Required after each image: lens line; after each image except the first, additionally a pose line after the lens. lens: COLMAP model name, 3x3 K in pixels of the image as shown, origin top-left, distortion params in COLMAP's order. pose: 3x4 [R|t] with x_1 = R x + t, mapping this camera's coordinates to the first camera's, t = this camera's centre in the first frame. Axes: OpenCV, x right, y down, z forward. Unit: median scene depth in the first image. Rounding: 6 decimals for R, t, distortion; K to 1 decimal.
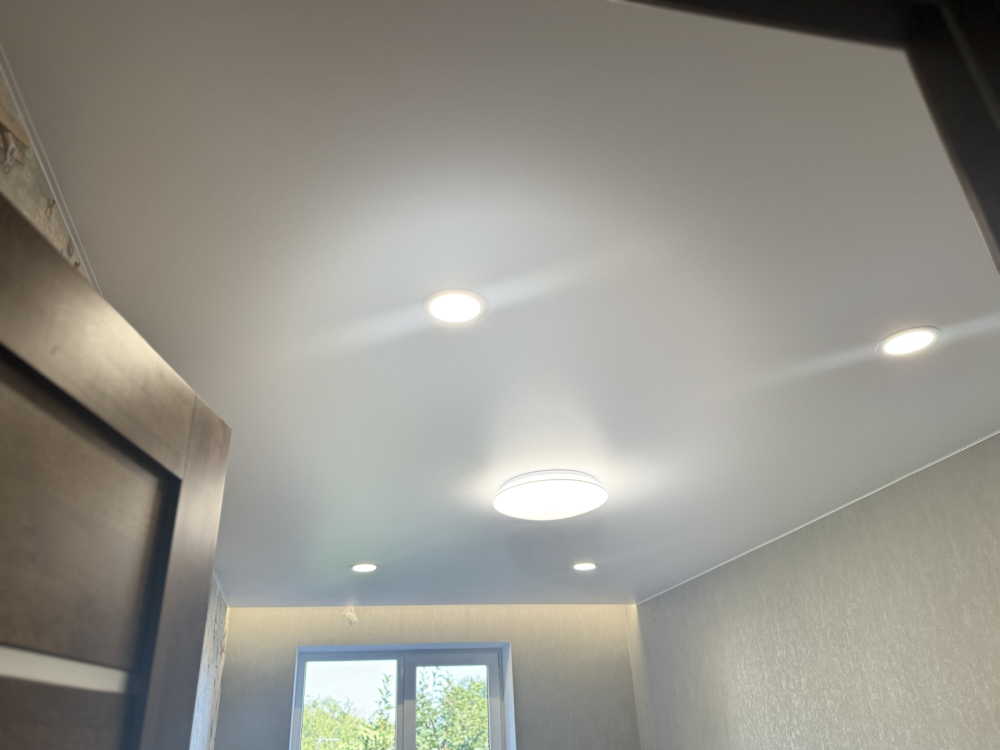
lens RADIAL K [[730.4, 0, 509.2], [0, 730.4, 382.8], [0, 0, 1]] dist [0.083924, -0.119085]
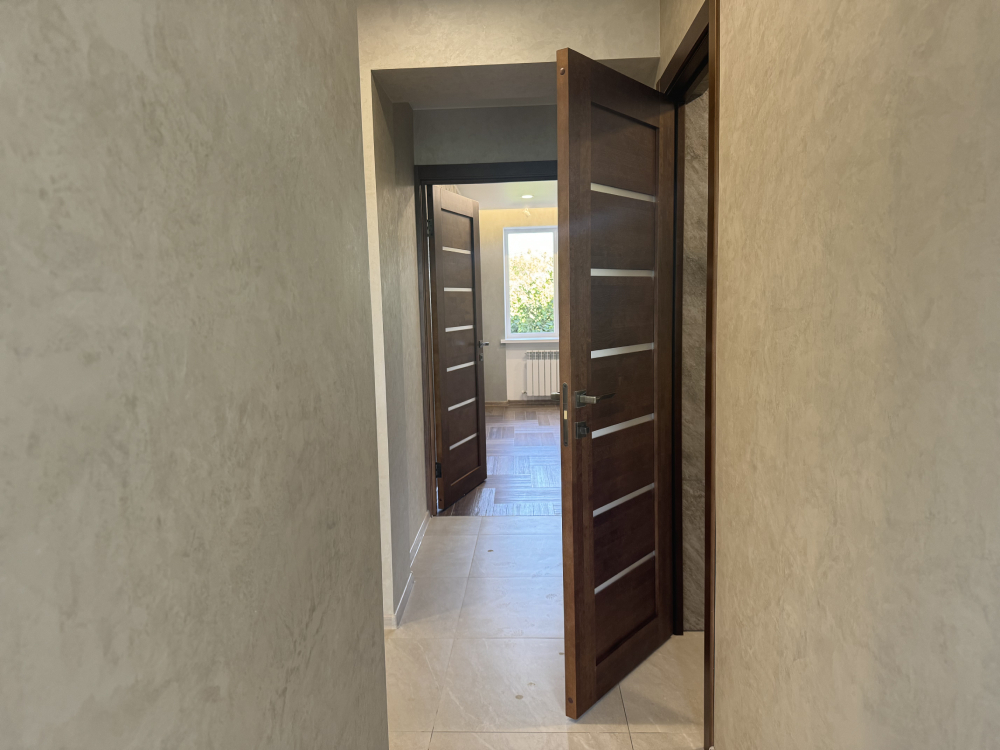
lens RADIAL K [[701.9, 0, 497.6], [0, 701.9, 378.7], [0, 0, 1]] dist [0.065964, -0.084611]
pose [[0.960846, 0.045095, -0.273391, 0.220490], [0.114724, 0.833379, 0.540664, -0.306590], [0.252219, -0.550859, 0.795575, -0.688150]]
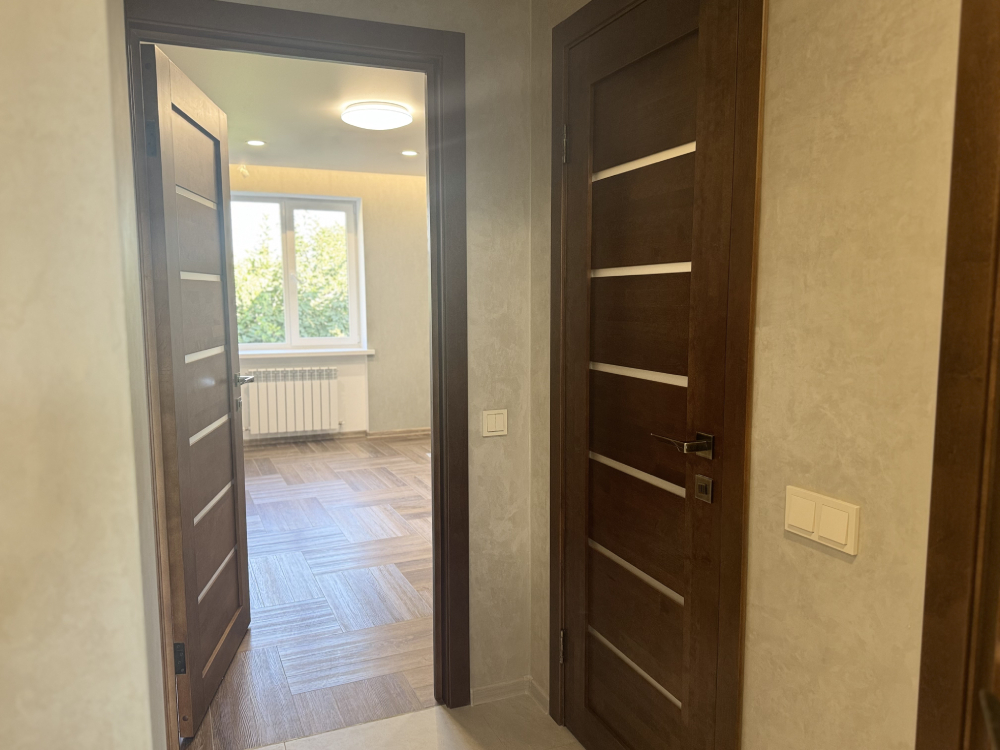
lens RADIAL K [[730.4, 0, 501.3], [0, 730.4, 381.5], [0, 0, 1]] dist [0.083924, -0.119085]
pose [[0.985021, 0.017020, 0.171594, 0.027167], [-0.108963, 0.832699, 0.542898, -0.141310], [-0.133646, -0.553464, 0.822081, -0.370726]]
